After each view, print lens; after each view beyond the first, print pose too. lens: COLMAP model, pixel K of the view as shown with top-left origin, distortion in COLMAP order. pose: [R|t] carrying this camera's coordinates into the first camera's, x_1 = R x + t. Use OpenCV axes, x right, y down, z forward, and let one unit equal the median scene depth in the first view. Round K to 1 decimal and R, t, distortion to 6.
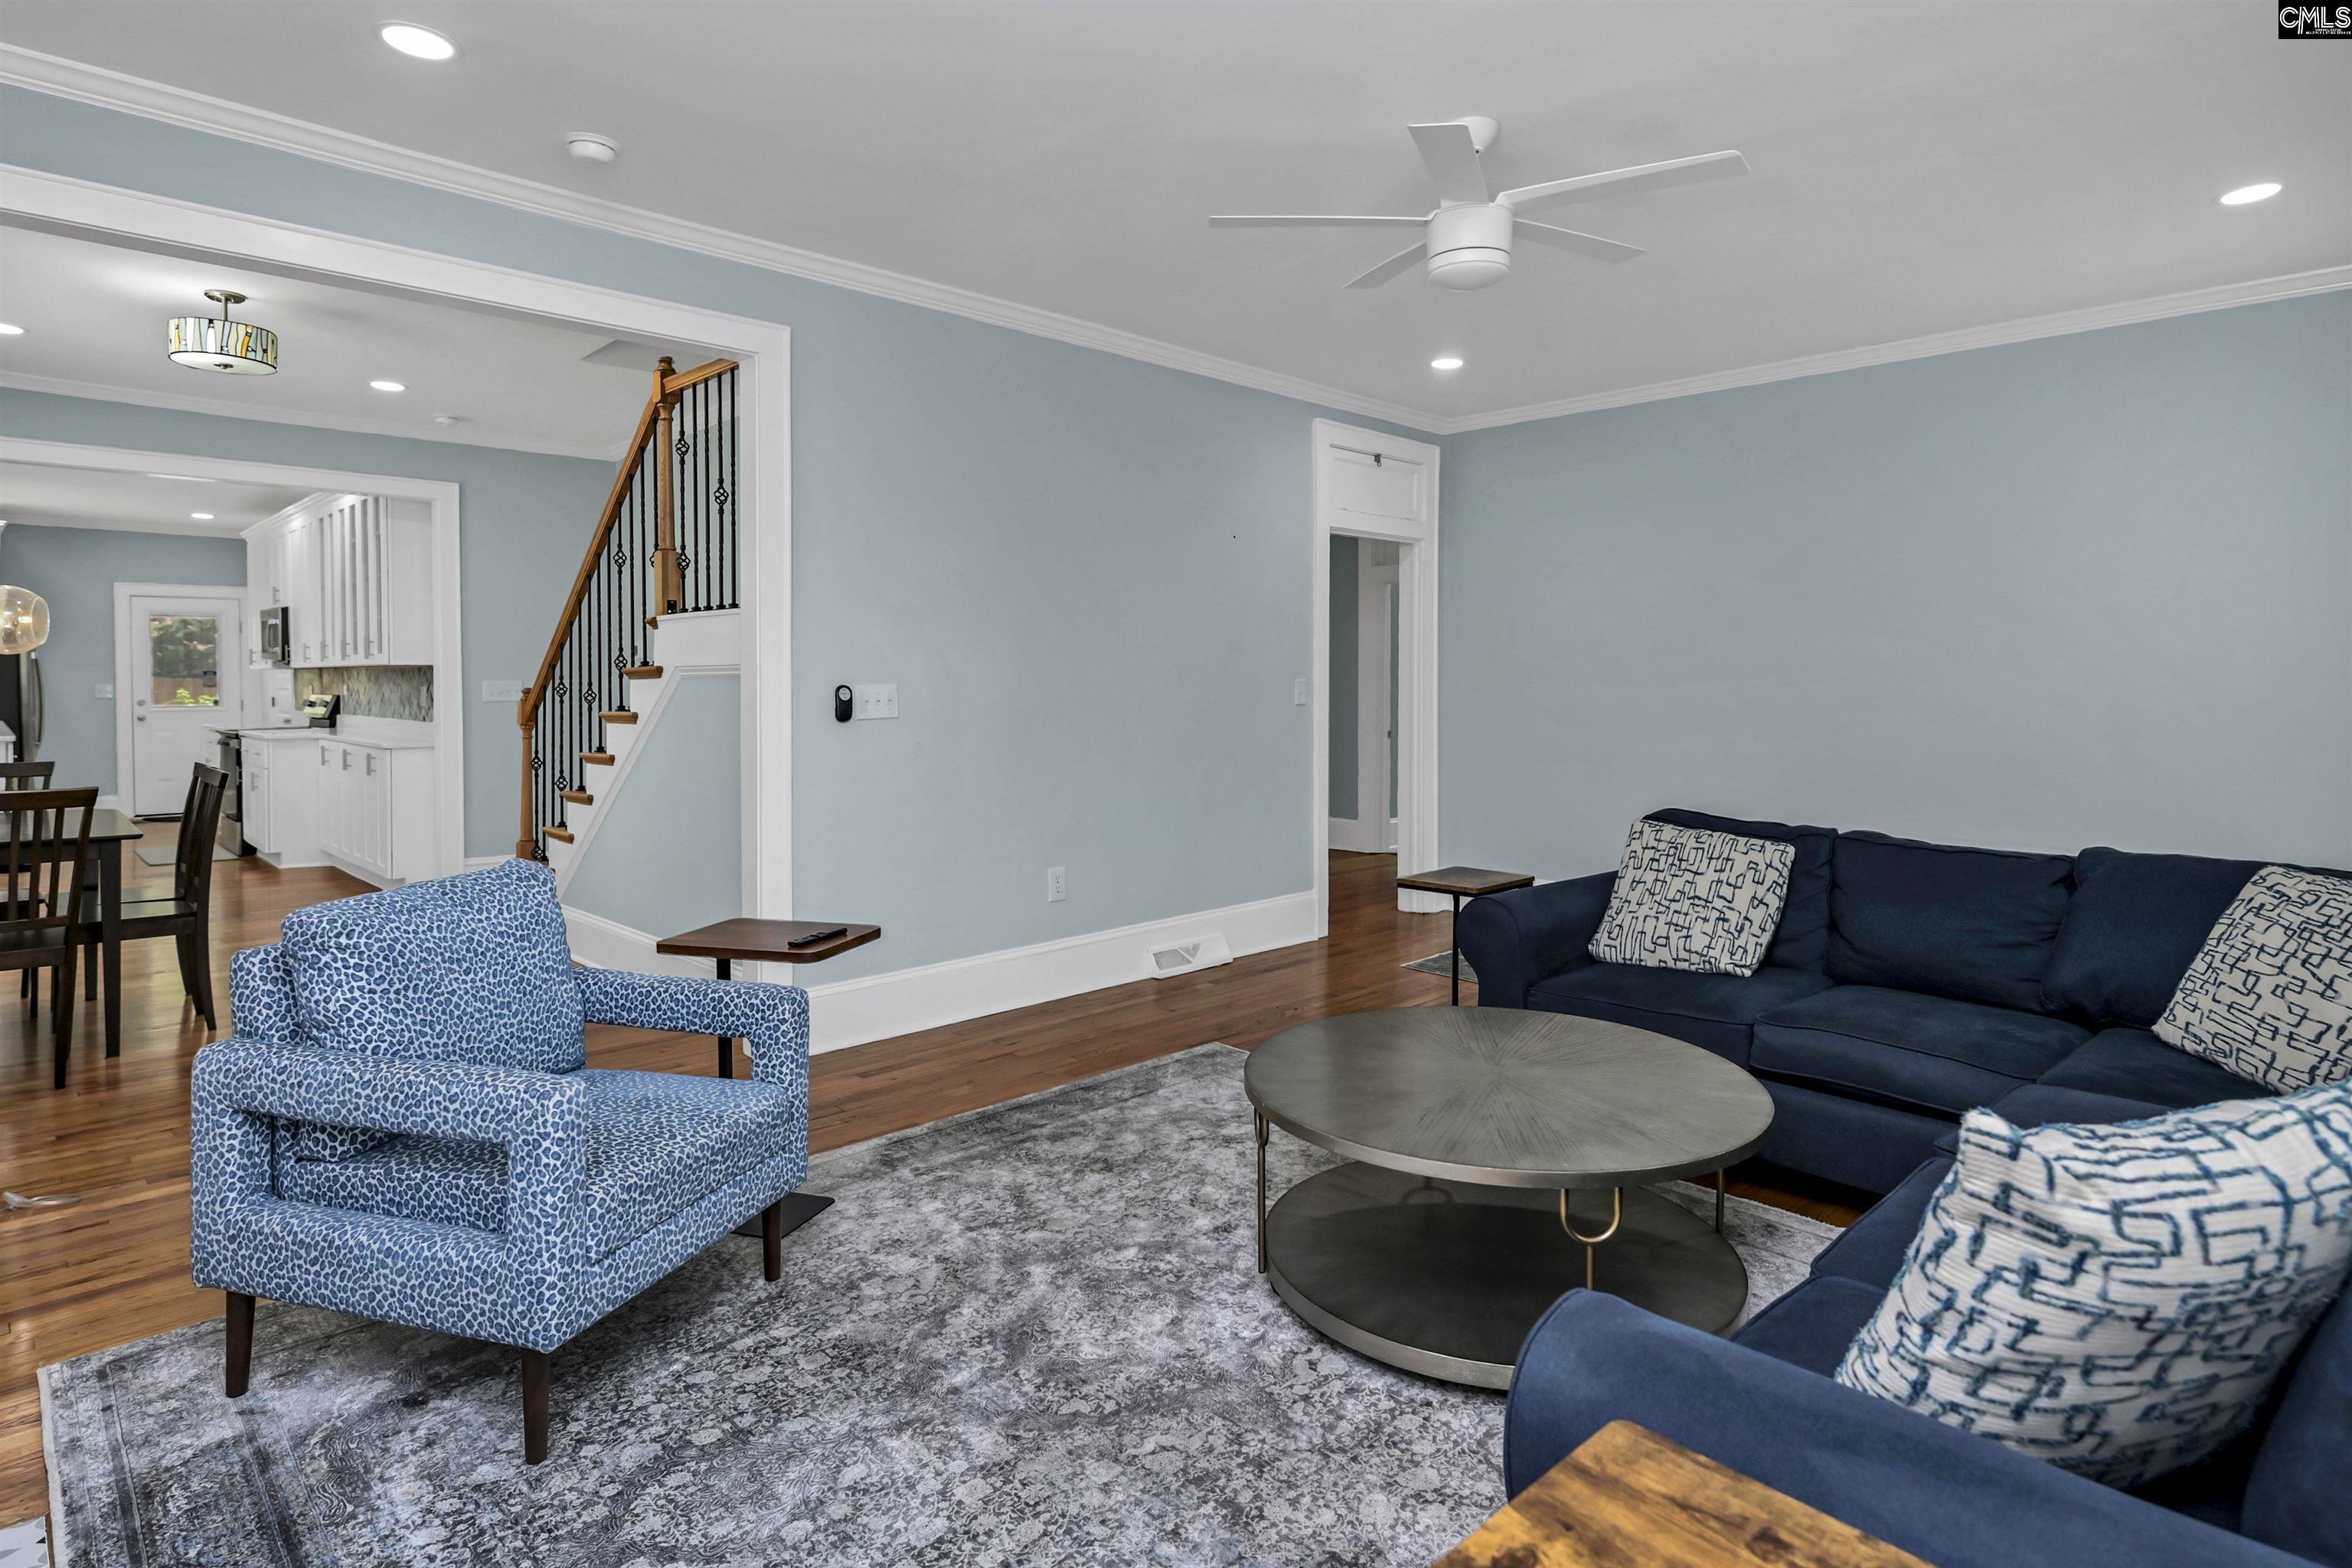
lens RADIAL K [[1266.2, 0, 1188.8], [0, 1266.2, 730.2], [0, 0, 1]] dist [0.001335, -0.001049]
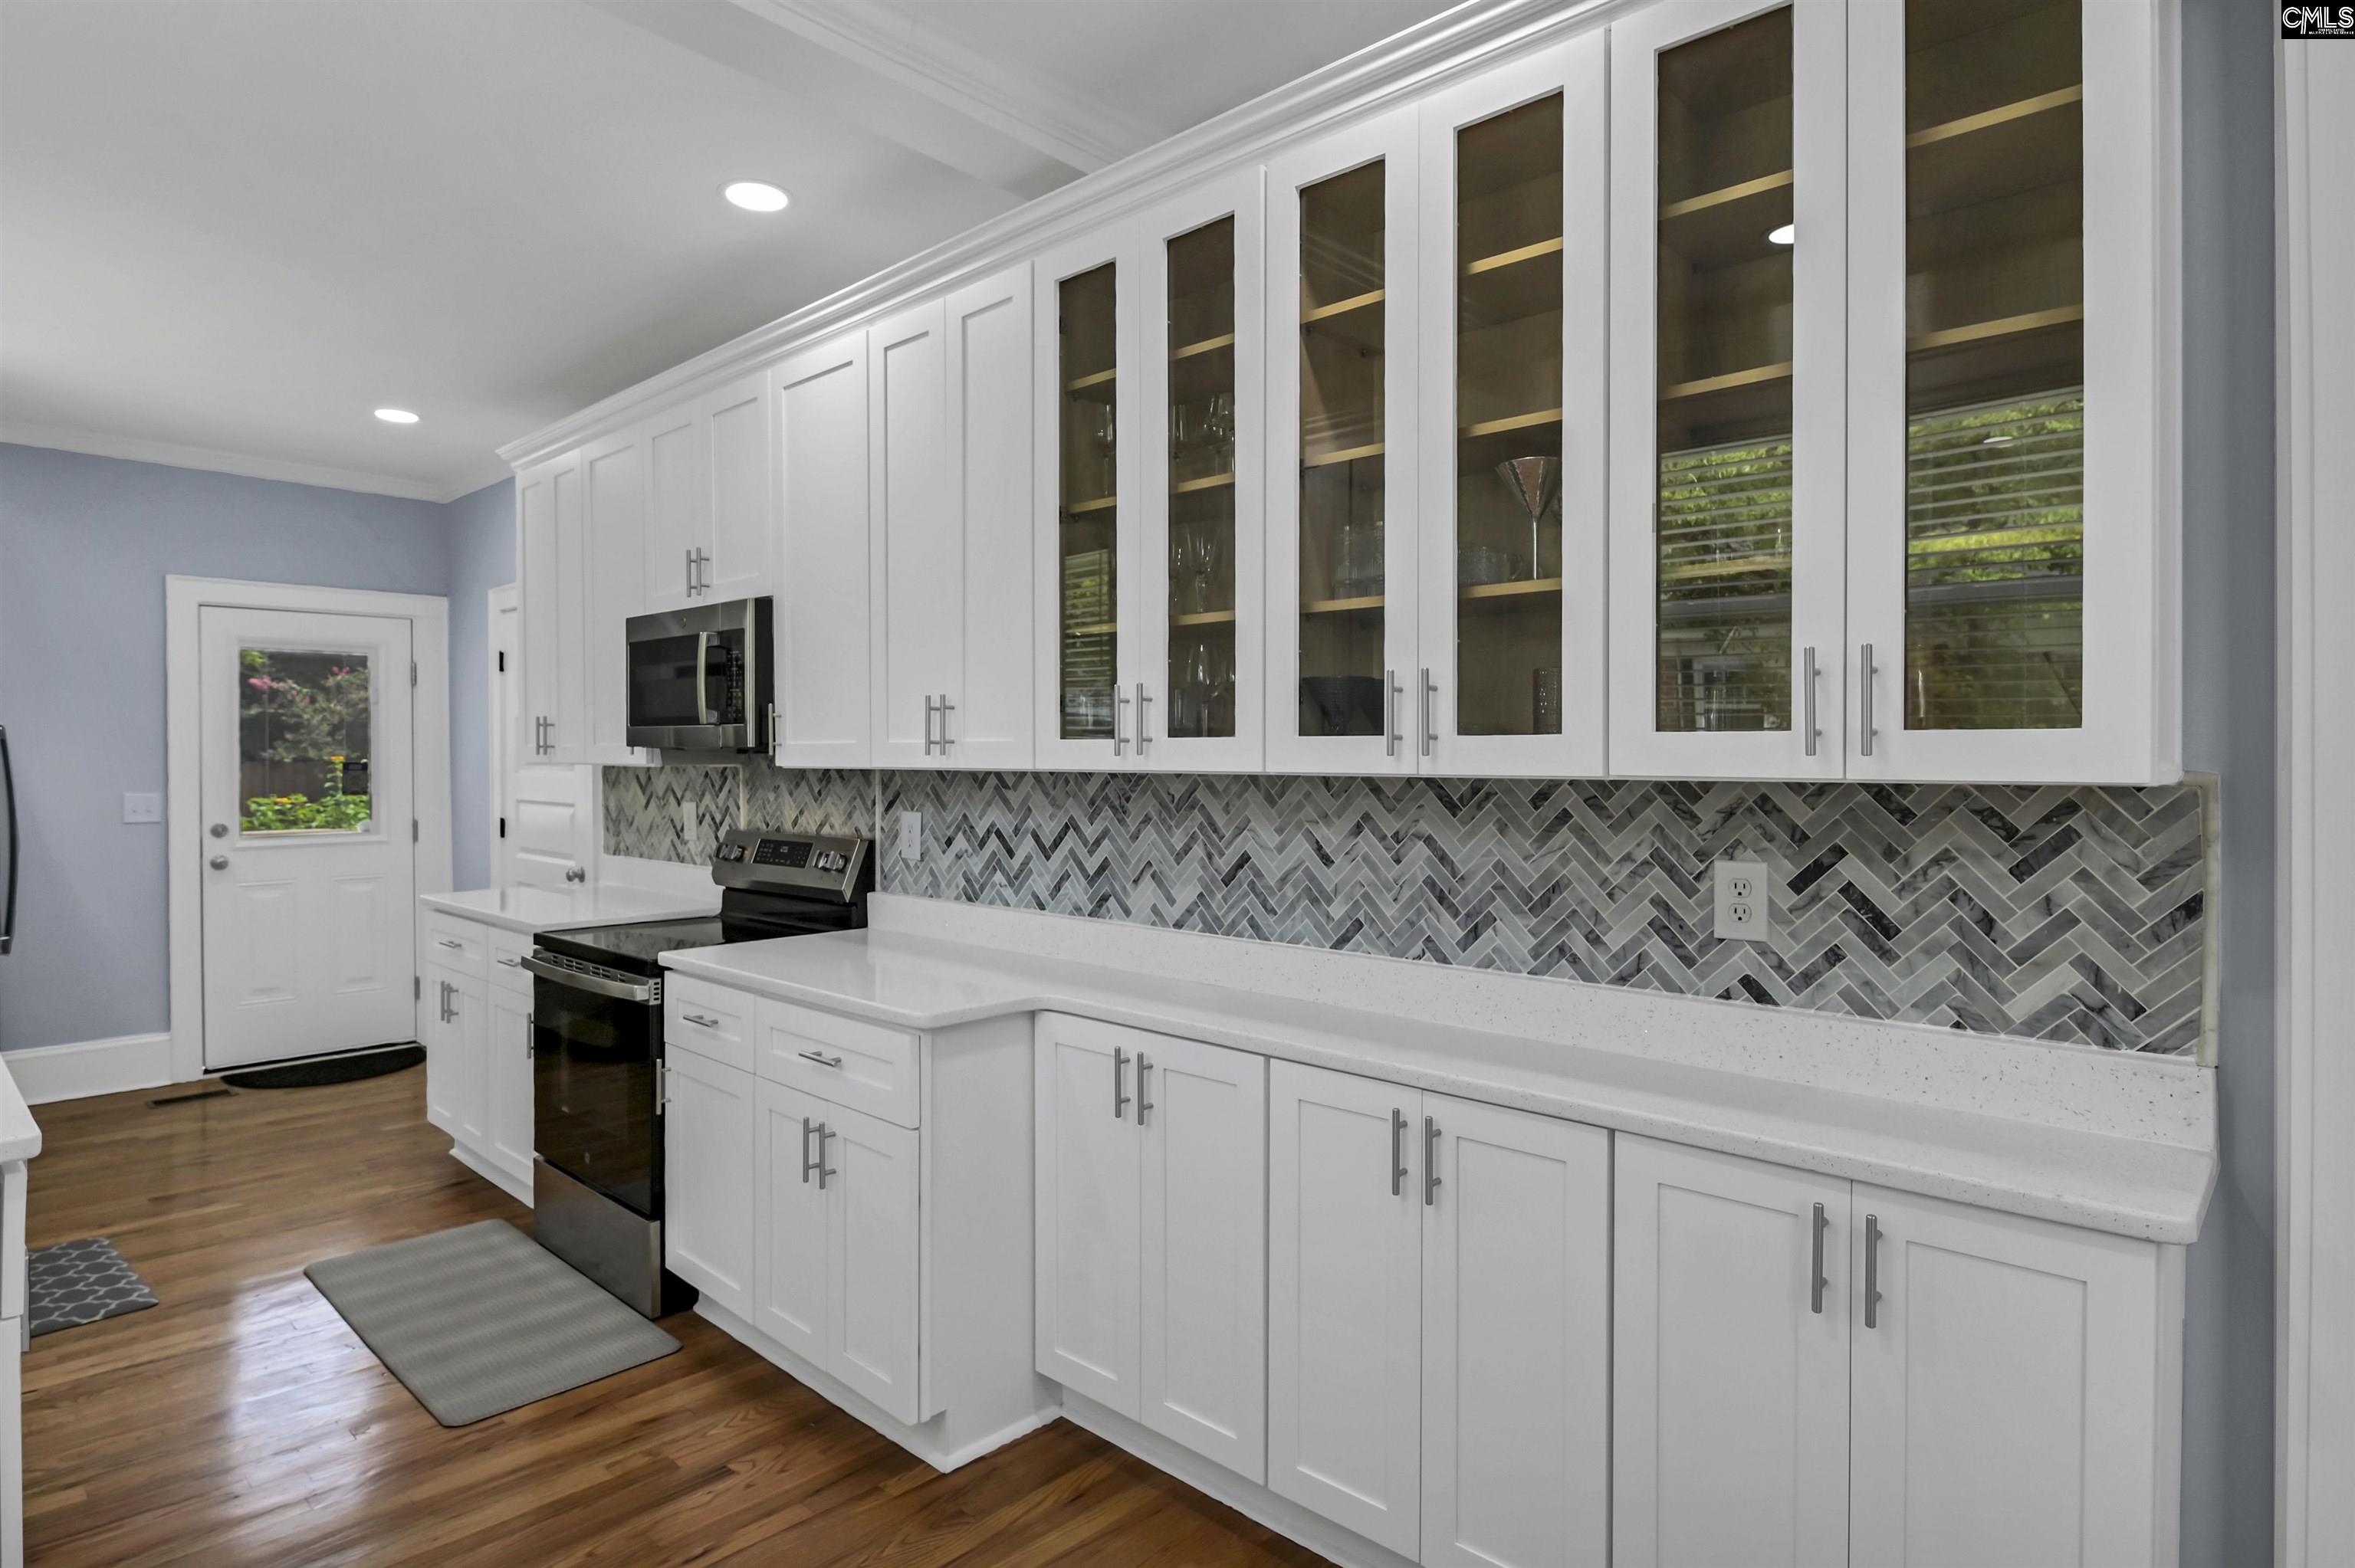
lens RADIAL K [[1235.5, 0, 1188.6], [0, 1235.5, 770.7], [0, 0, 1]] dist [-0.000717, -0.000053]
pose [[0.998294, -0.003393, 0.058286, -0.655756], [0.004895, 0.999659, -0.025647, -0.041425], [-0.058179, 0.025889, 0.997970, 0.689579]]
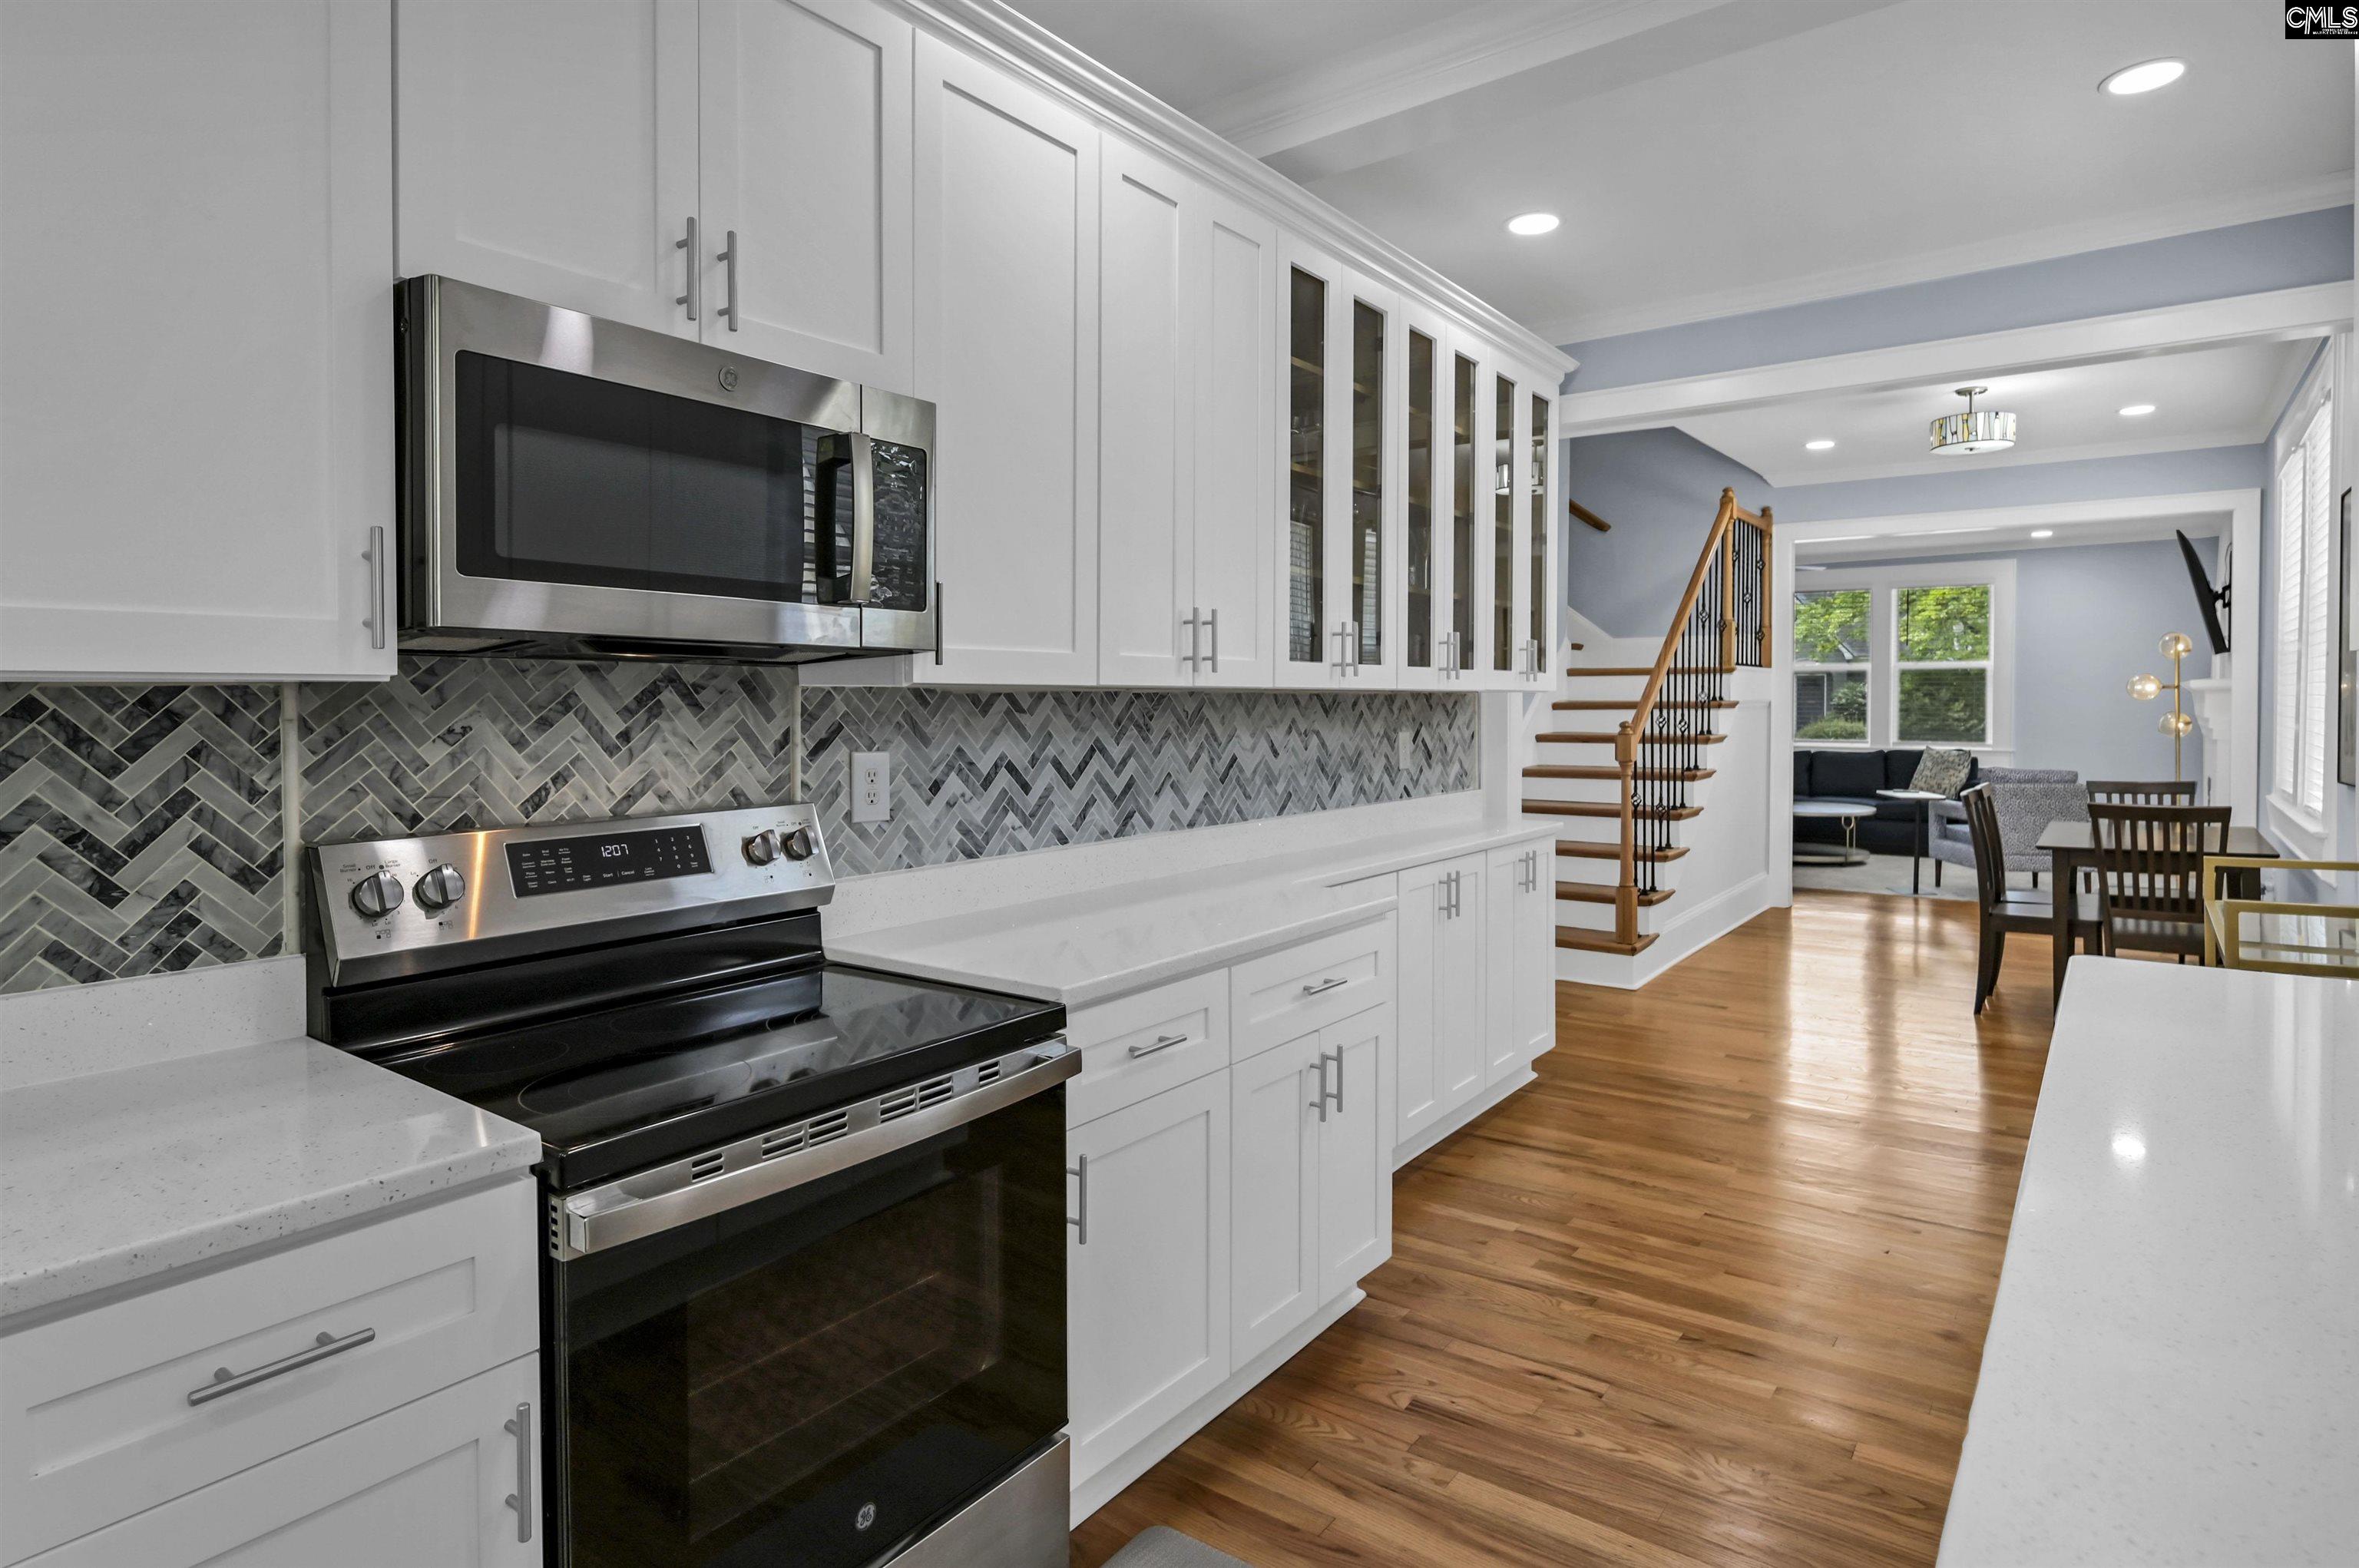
lens RADIAL K [[1270.0, 0, 1192.3], [0, 1270.0, 730.1], [0, 0, 1]] dist [0.001335, -0.001049]
pose [[-0.167251, -0.029494, 0.985473, -0.999864], [0.035413, 0.998728, 0.035901, -0.050995], [-0.985278, 0.040903, -0.165994, 1.058603]]
